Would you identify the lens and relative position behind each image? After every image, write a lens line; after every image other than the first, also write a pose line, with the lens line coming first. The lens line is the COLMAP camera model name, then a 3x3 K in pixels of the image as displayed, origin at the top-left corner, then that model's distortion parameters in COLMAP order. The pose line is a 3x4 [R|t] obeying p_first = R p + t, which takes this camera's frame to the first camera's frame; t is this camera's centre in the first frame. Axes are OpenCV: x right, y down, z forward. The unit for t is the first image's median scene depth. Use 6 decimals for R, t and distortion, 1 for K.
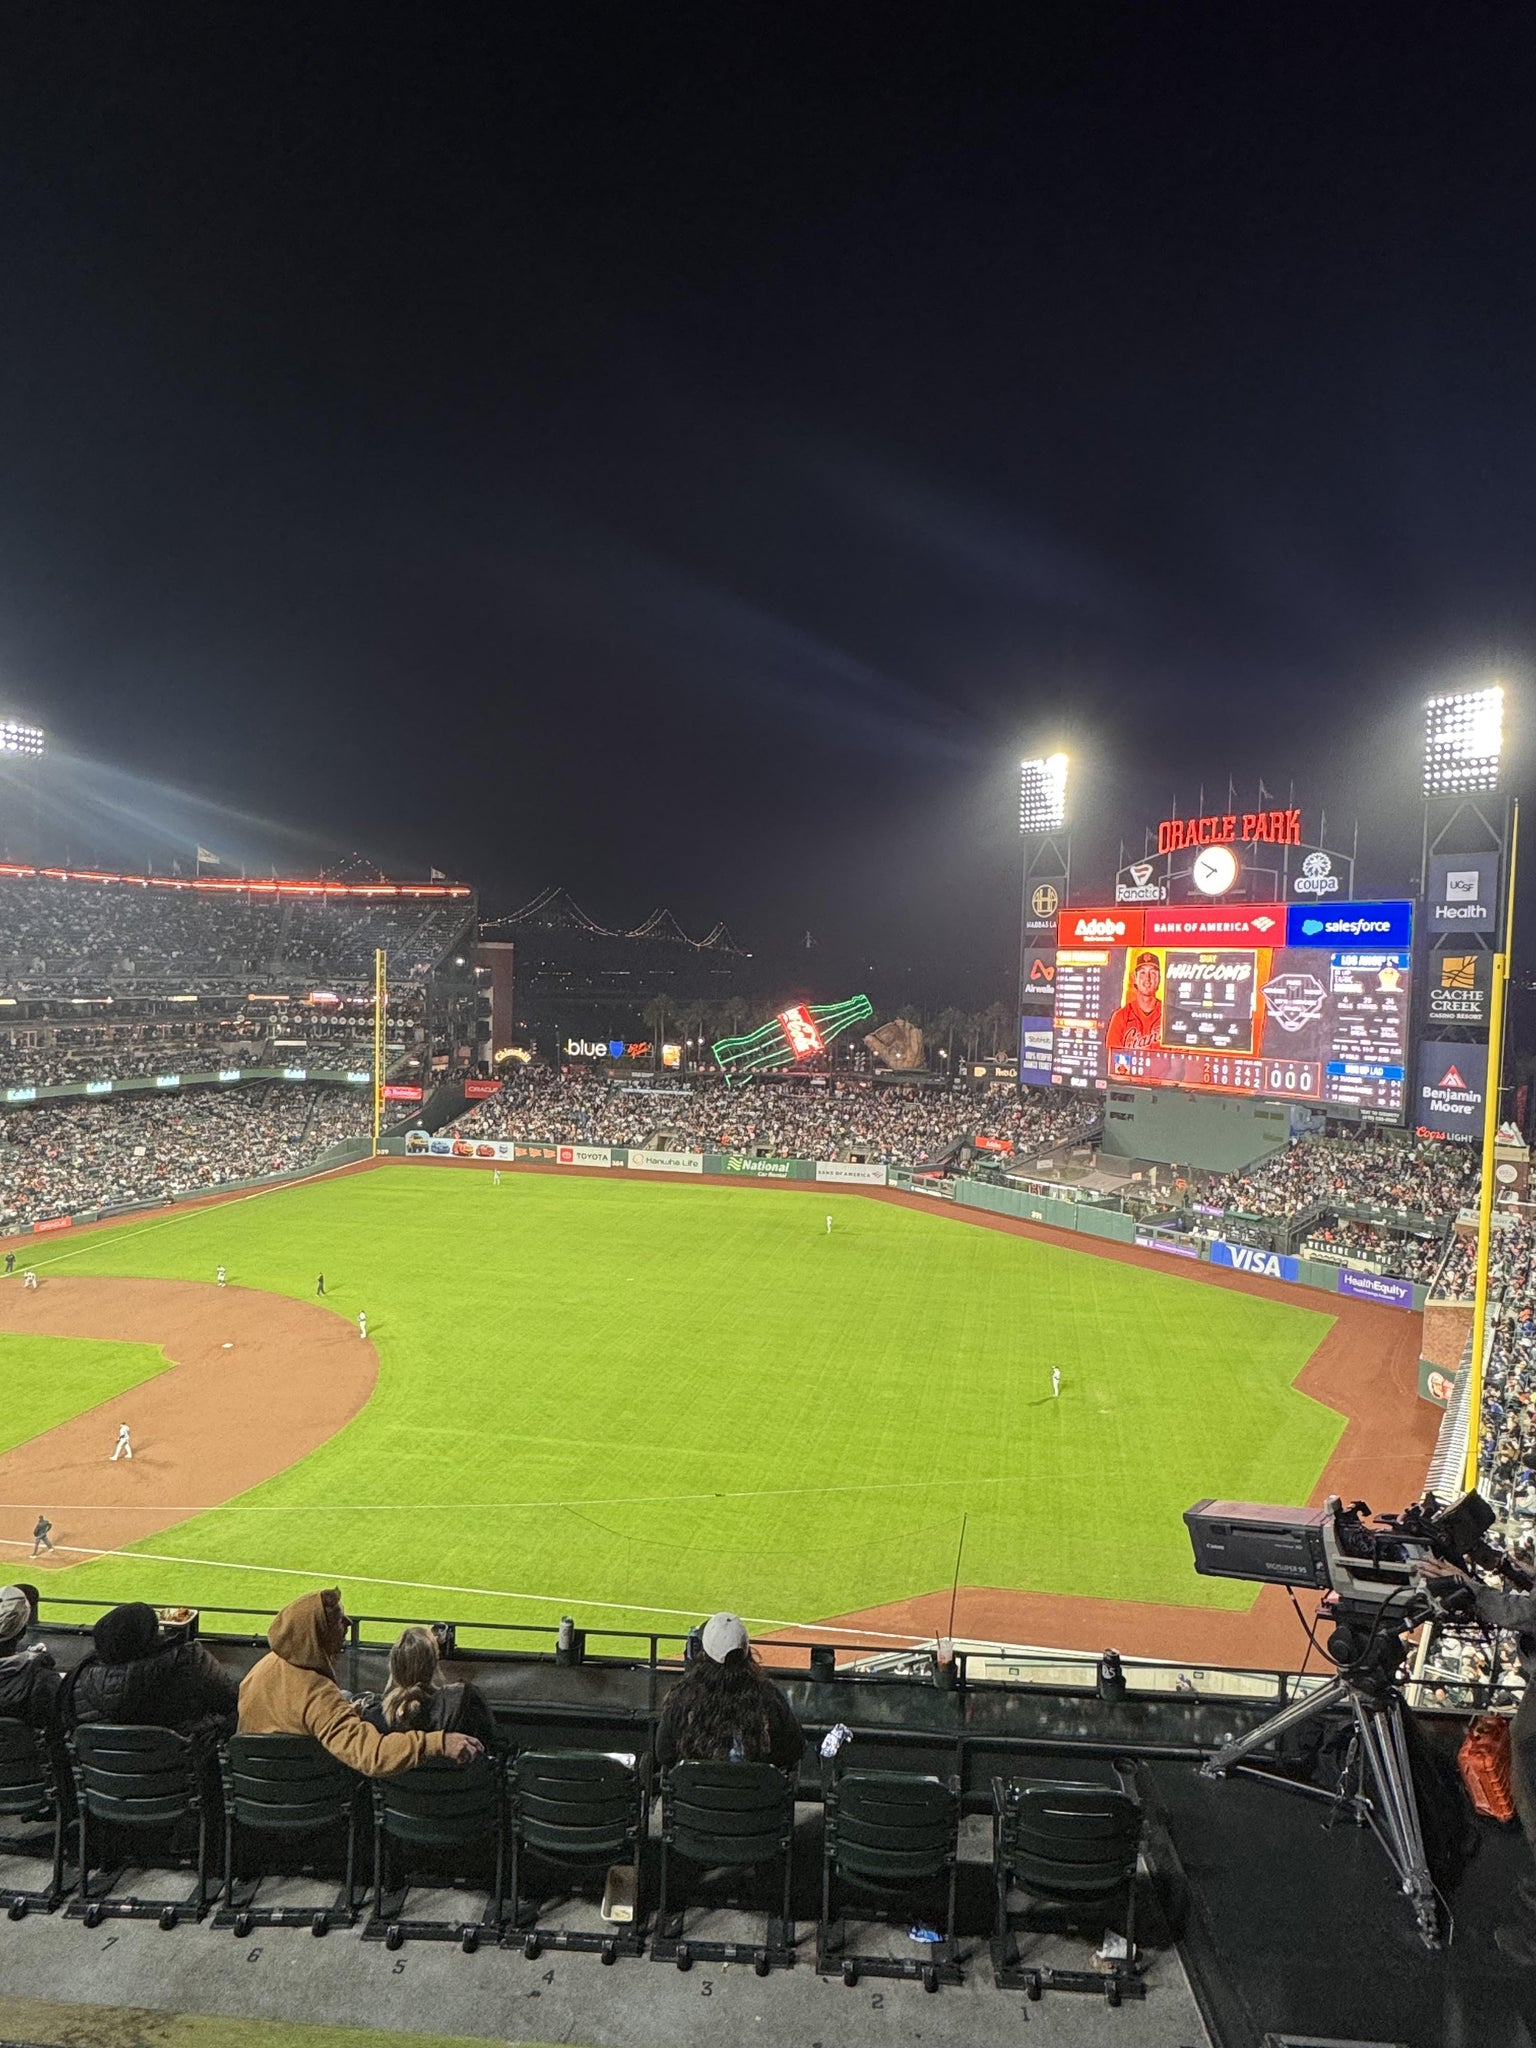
lens RADIAL K [[1232.3, 0, 764.7], [0, 1232.3, 1031.2], [0, 0, 1]] dist [0.008686, 0.001039]
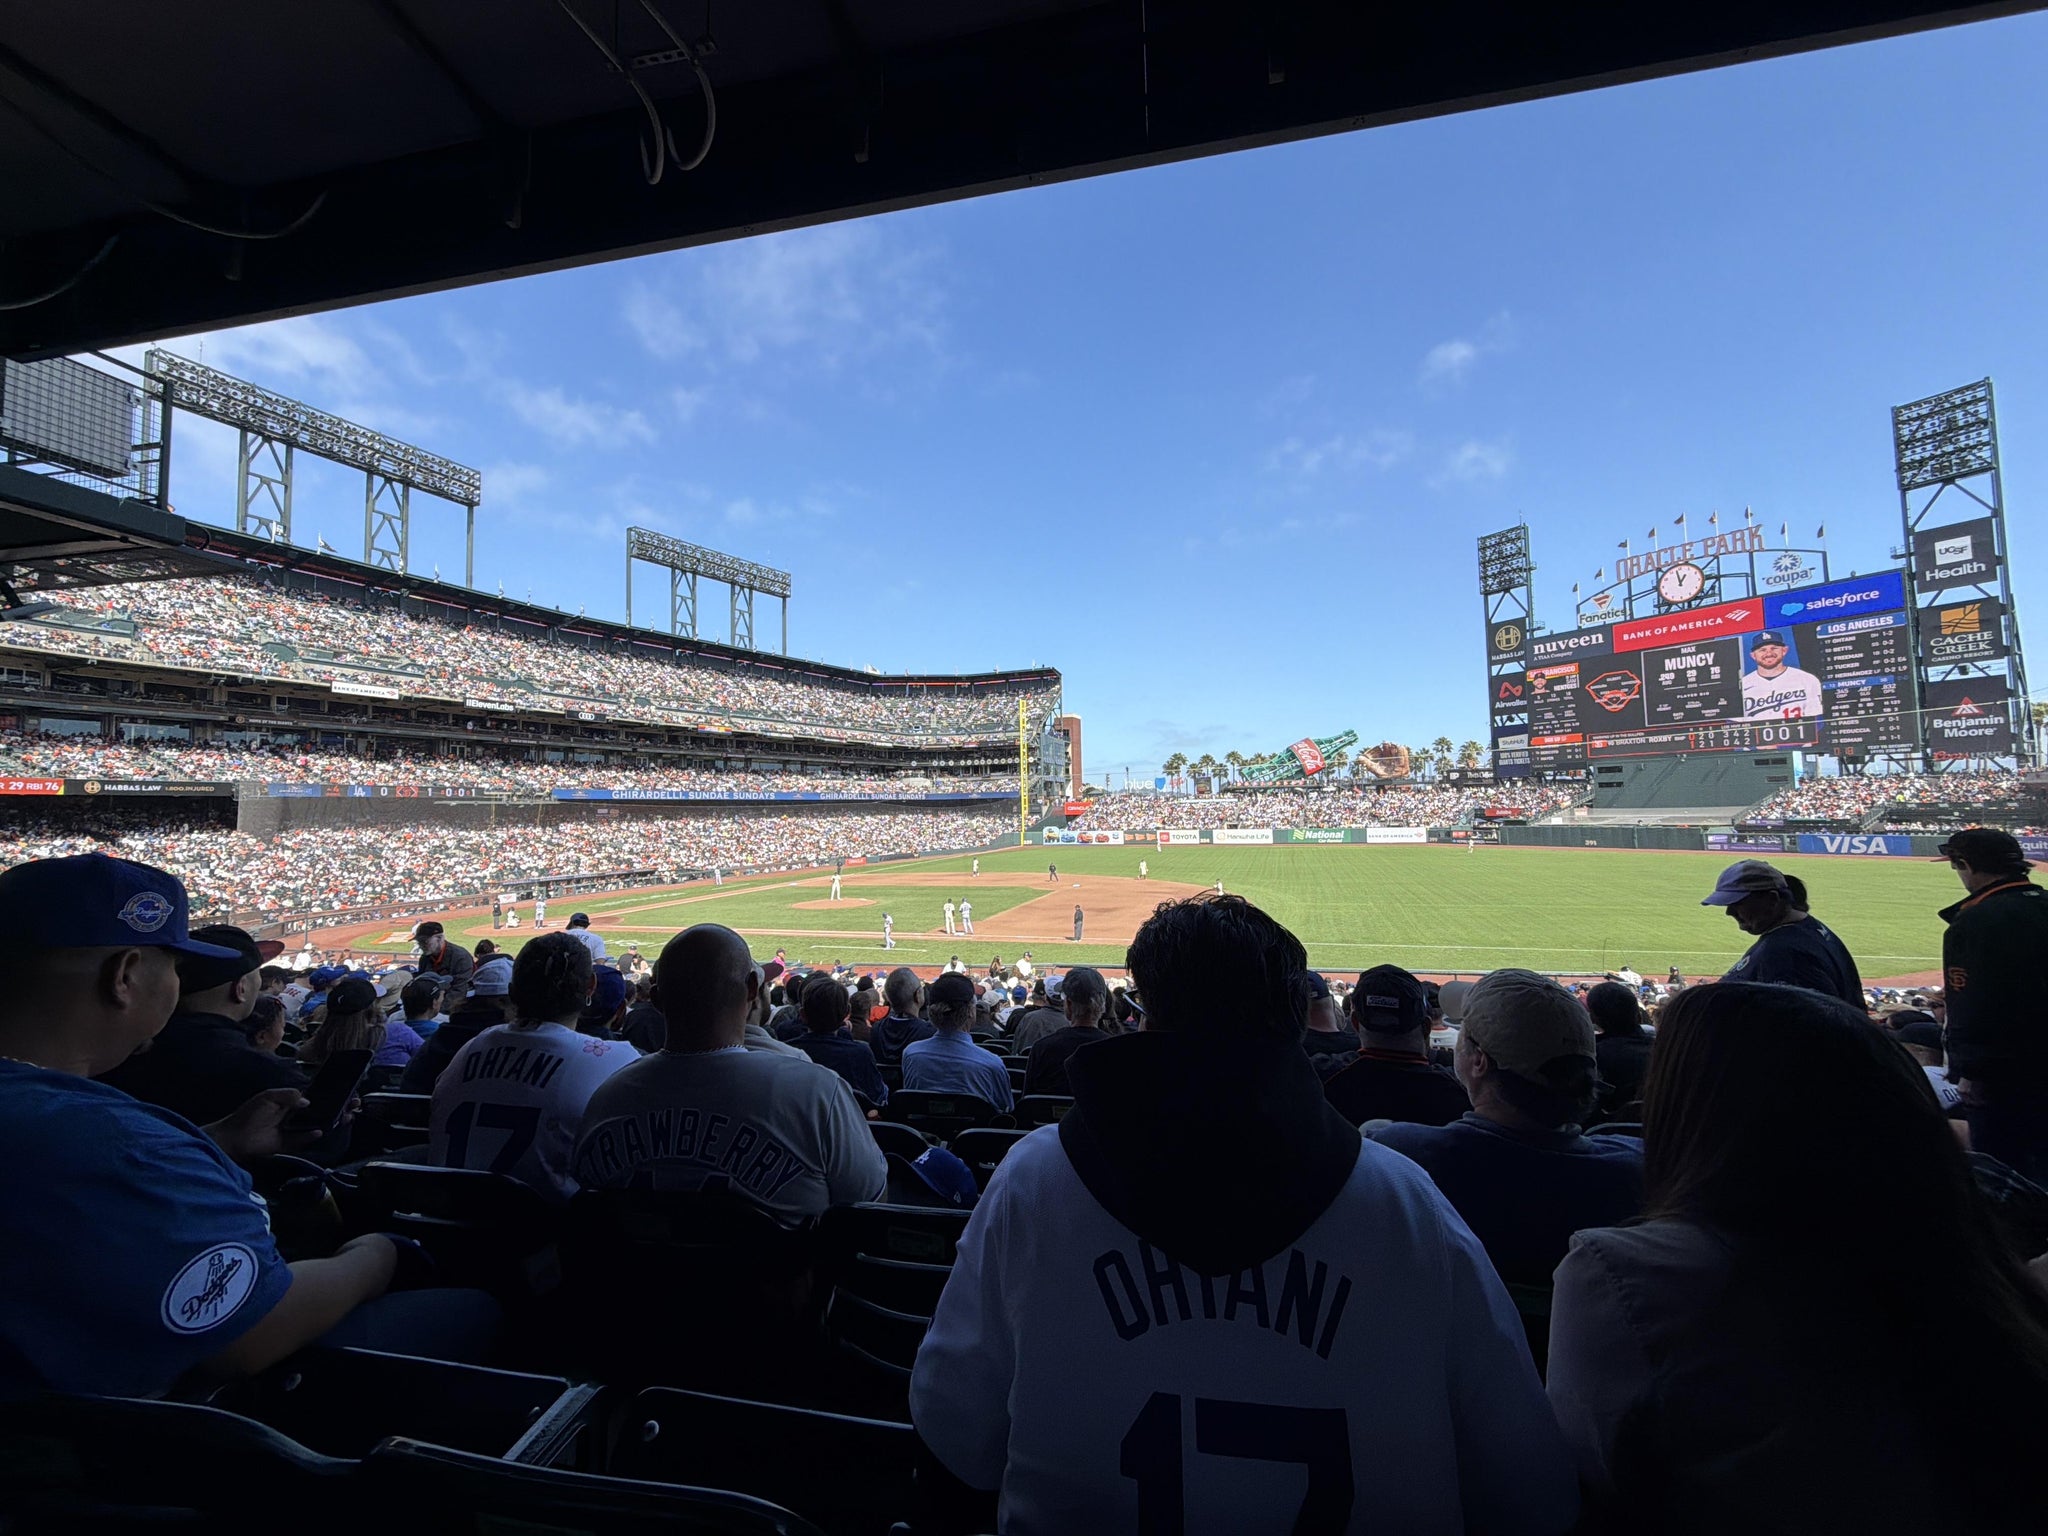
lens RADIAL K [[814.3, 0, 1018.5], [0, 814.3, 768.0], [0, 0, 1]] dist [0.002881, 0.000060]
pose [[0.989811, -0.051755, -0.132647, -0.208973], [0.037624, 0.993556, -0.106911, 0.121660], [0.137325, 0.100831, 0.985381, 0.081614]]
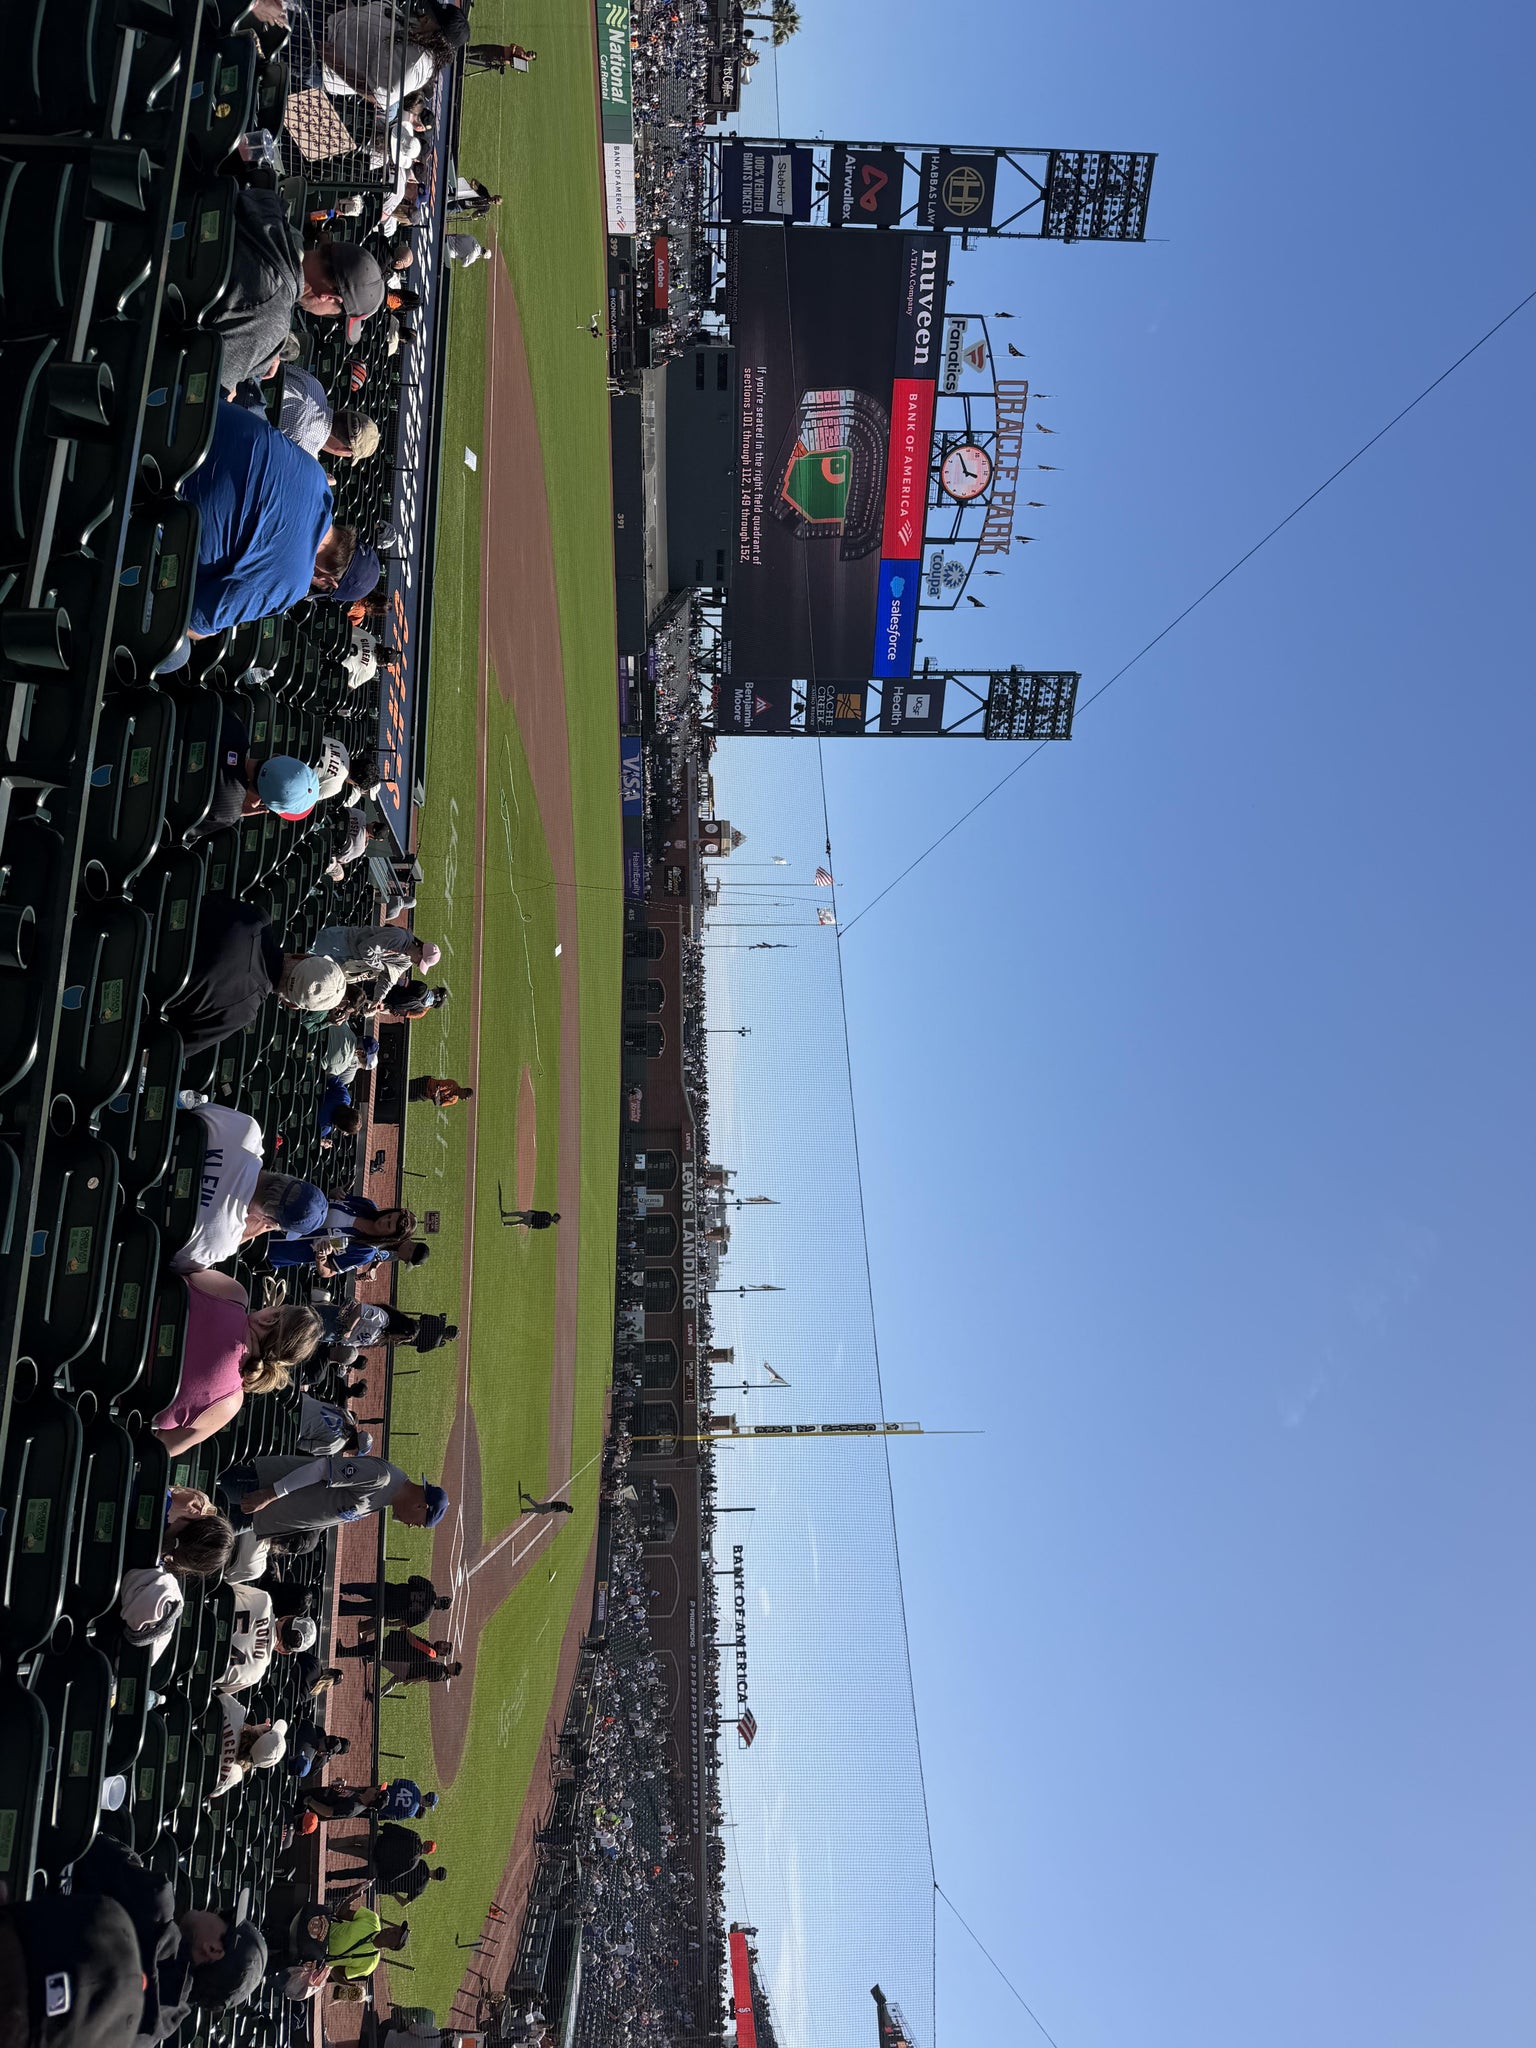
lens RADIAL K [[1464.2, 0, 763.1], [0, 1464.2, 1030.3], [0, 0, 1]] dist [0.071939, -0.058080]
pose [[-0.037948, 0.093891, 0.994859, -0.712429], [-0.997343, 0.058392, -0.043554, 0.099174], [-0.062181, -0.993869, 0.091426, 0.454779]]
